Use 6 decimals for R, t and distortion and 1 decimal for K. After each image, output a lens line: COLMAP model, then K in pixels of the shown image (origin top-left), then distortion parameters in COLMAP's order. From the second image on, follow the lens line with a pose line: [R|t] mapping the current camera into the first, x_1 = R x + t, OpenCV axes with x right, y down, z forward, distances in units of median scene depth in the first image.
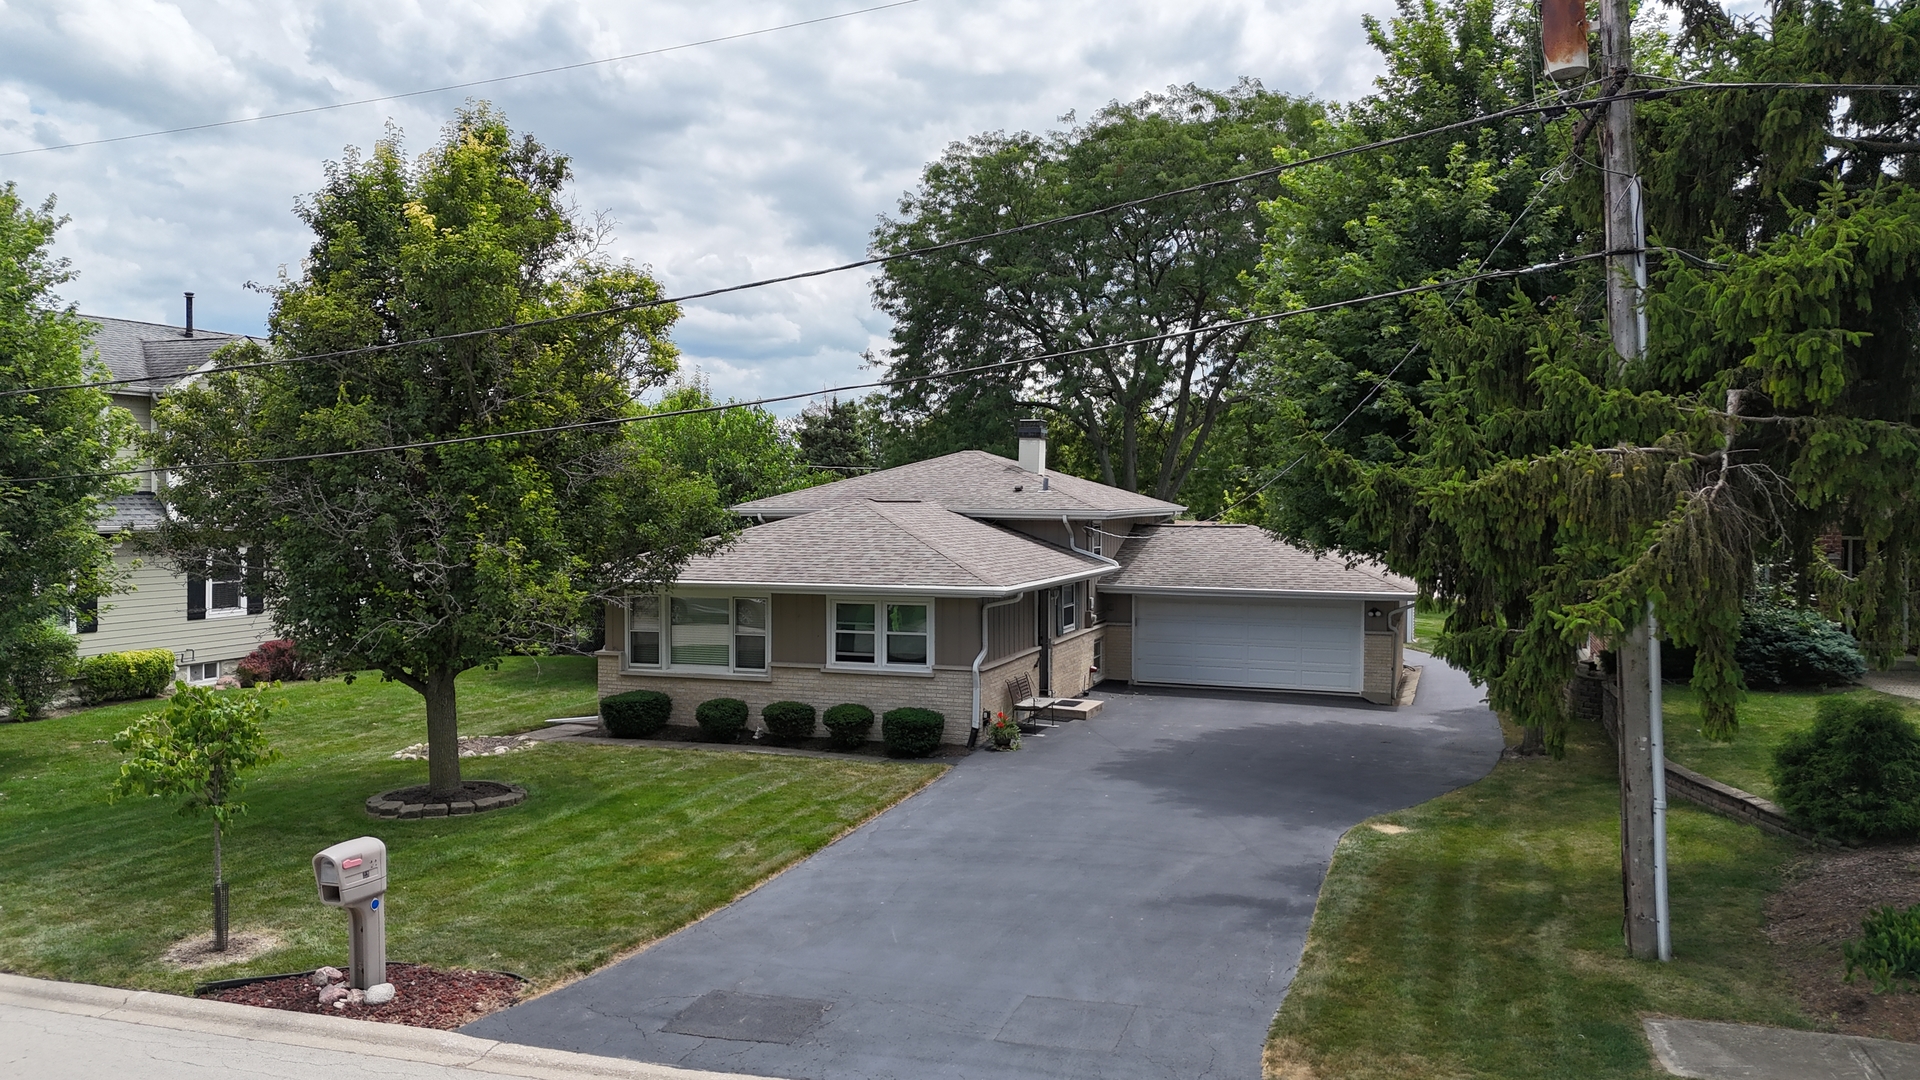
lens RADIAL K [[1400.4, 0, 972.9], [0, 1400.4, 541.1], [0, 0, 1]] dist [0.106163, -0.140166]
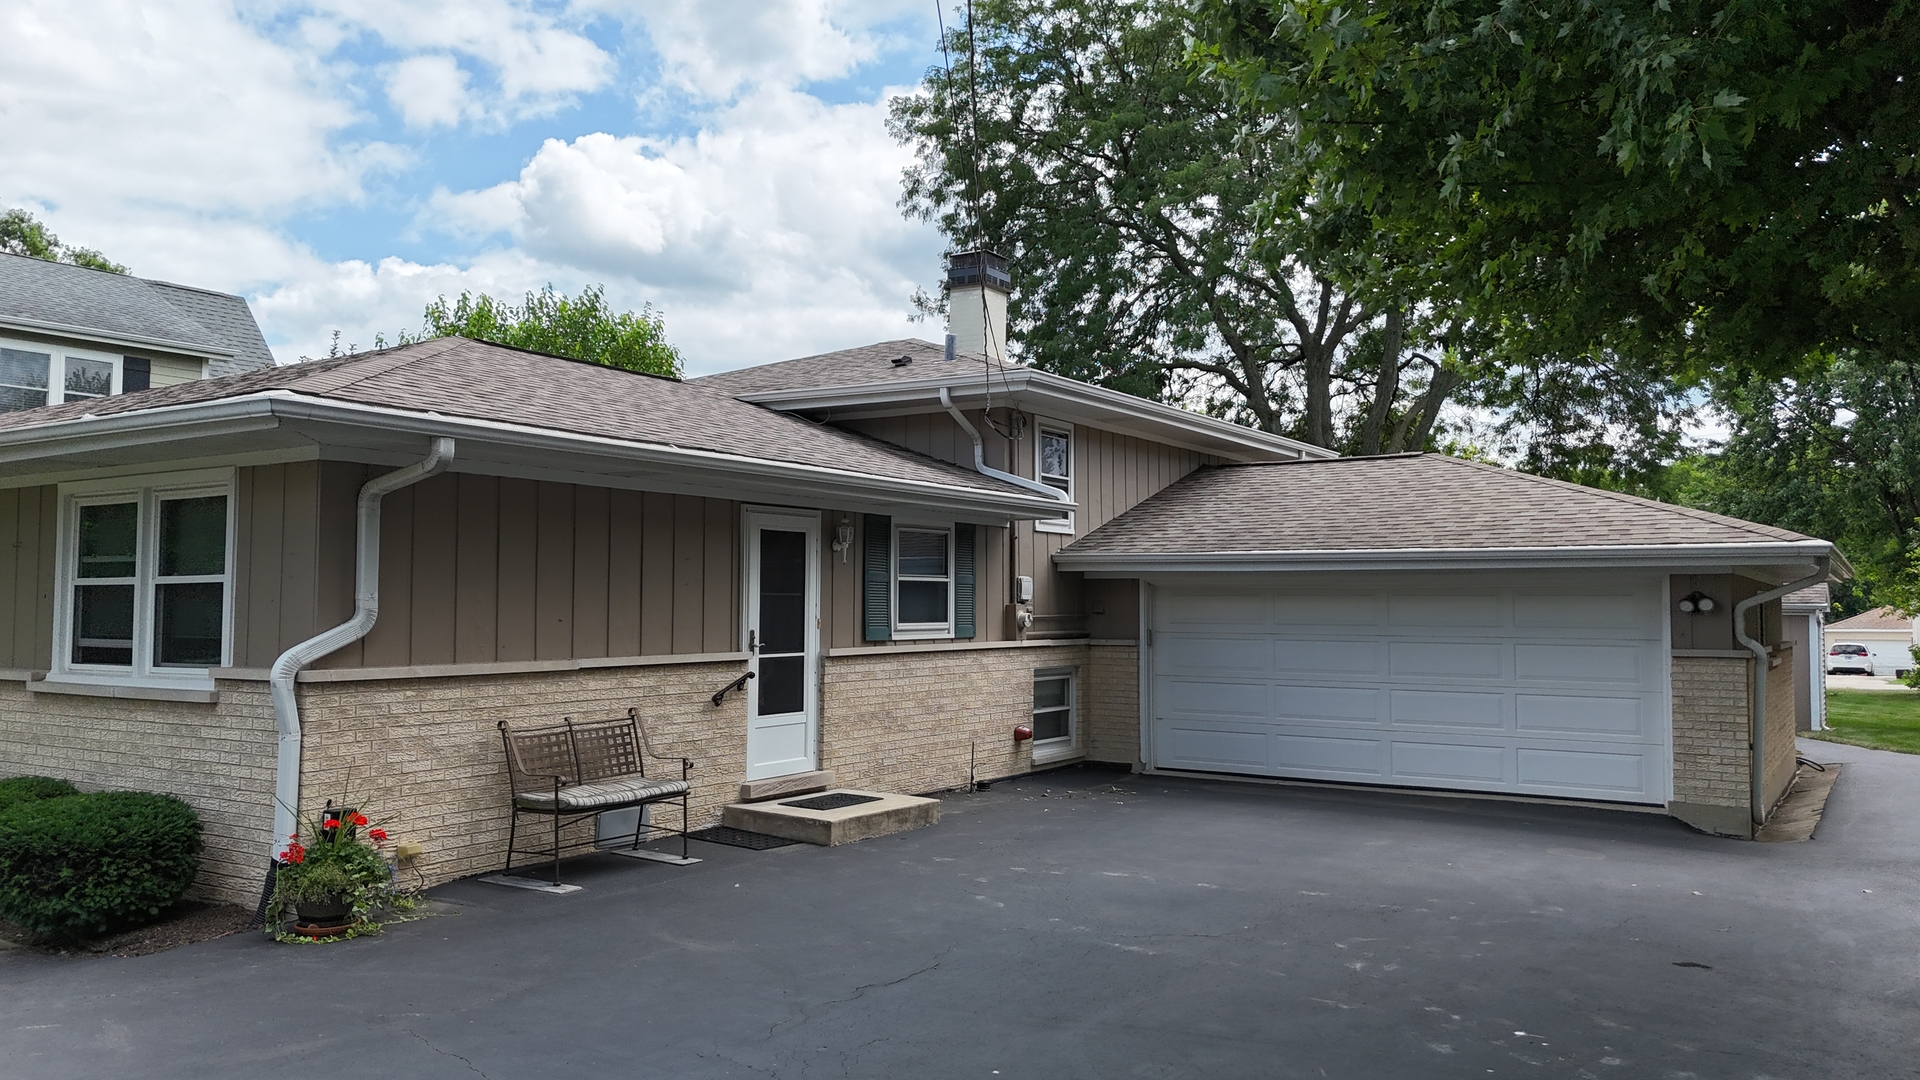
lens RADIAL K [[1405.0, 0, 969.9], [0, 1405.0, 538.4], [0, 0, 1]] dist [0.084066, -0.084214]
pose [[0.971173, -0.012558, -0.238047, 0.221106], [-0.006779, 0.996753, -0.080239, 0.080955], [0.238281, 0.079539, 0.967934, 0.682050]]
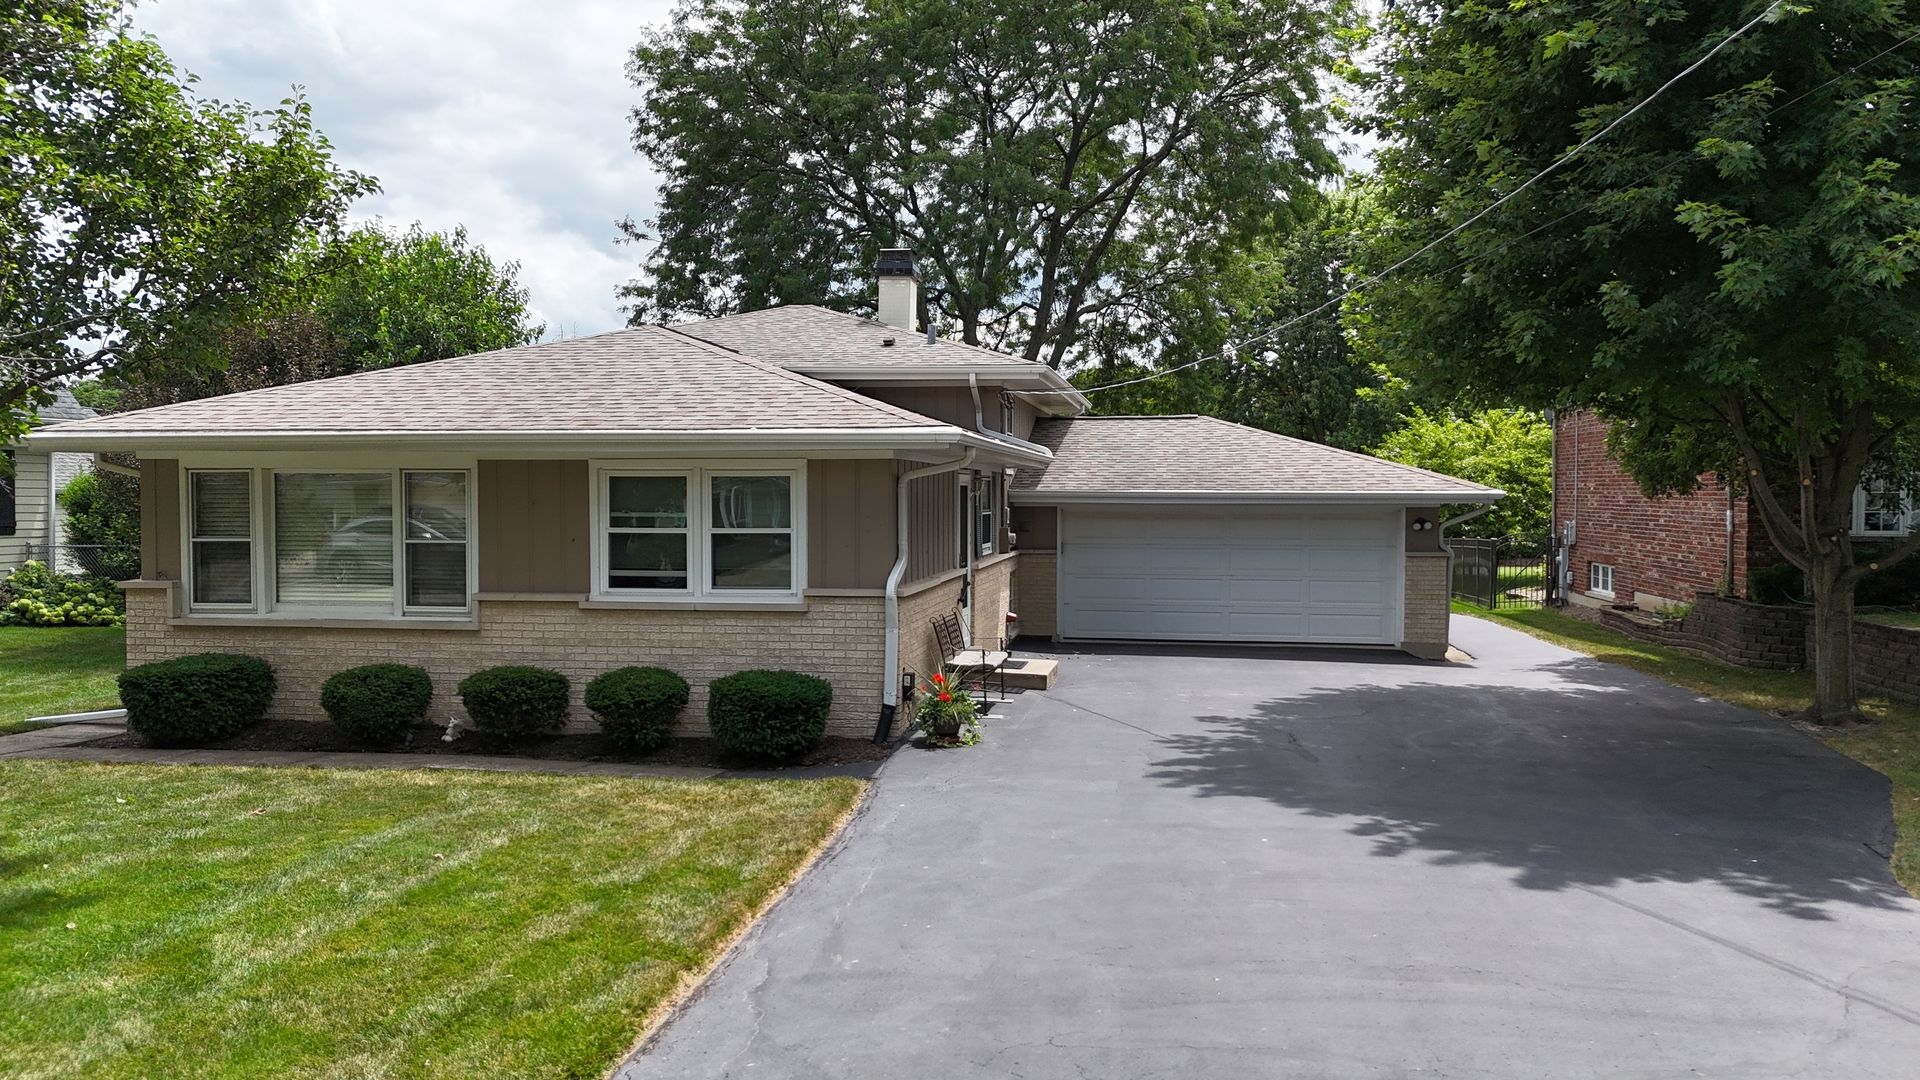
lens RADIAL K [[1400.4, 0, 972.9], [0, 1400.4, 541.1], [0, 0, 1]] dist [0.106163, -0.140166]
pose [[0.984066, -0.007148, 0.177661, -0.057231], [0.006621, 0.999972, 0.003559, 0.066855], [-0.177682, -0.002326, 0.984085, 0.455763]]
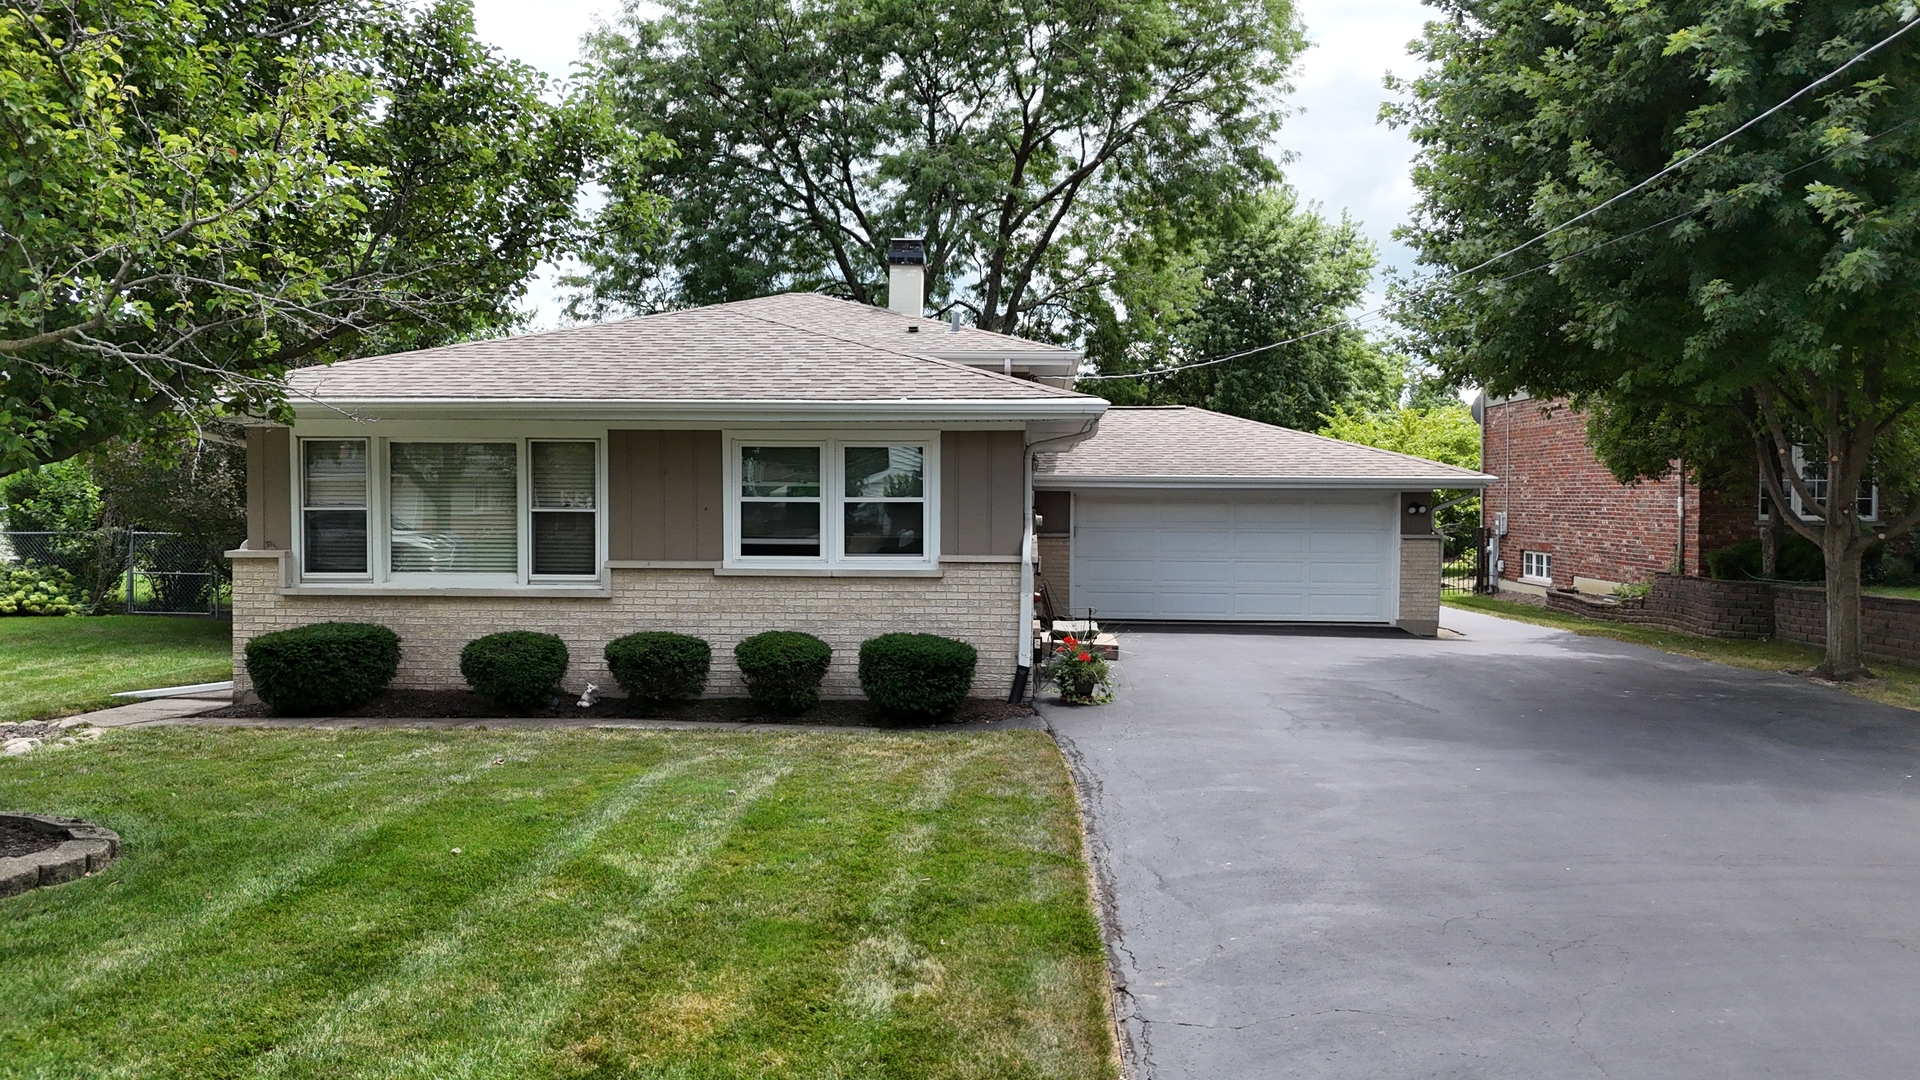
lens RADIAL K [[1405.0, 0, 969.9], [0, 1405.0, 538.4], [0, 0, 1]] dist [0.084066, -0.084214]
pose [[0.960377, -0.005986, 0.278640, -0.162202], [0.006763, 0.999975, -0.001829, 0.080115], [-0.278623, 0.003641, 0.960394, 0.457275]]
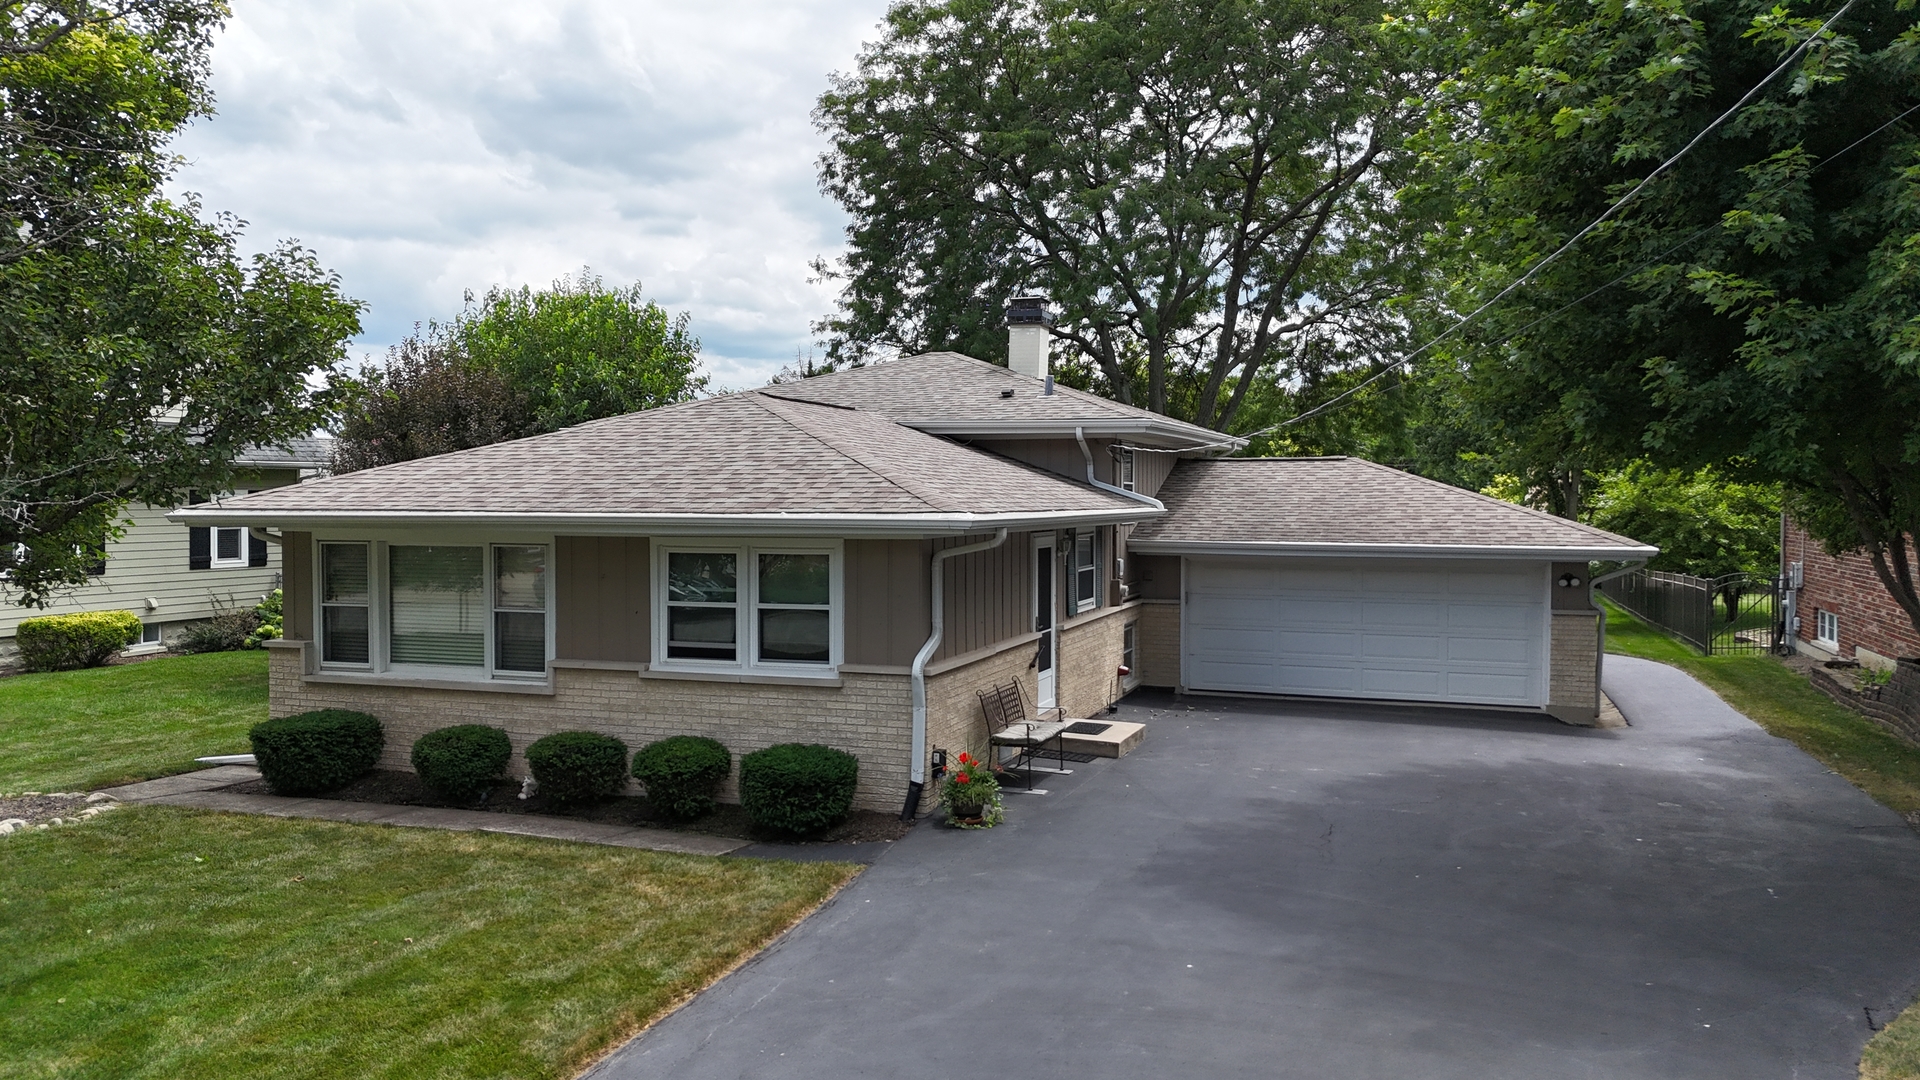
lens RADIAL K [[1405.0, 0, 969.9], [0, 1405.0, 538.4], [0, 0, 1]] dist [0.084066, -0.084214]
pose [[0.999991, -0.001003, -0.004240, 0.023121], [0.001000, 0.999999, -0.000772, 0.038962], [0.004241, 0.000768, 0.999991, 0.442676]]
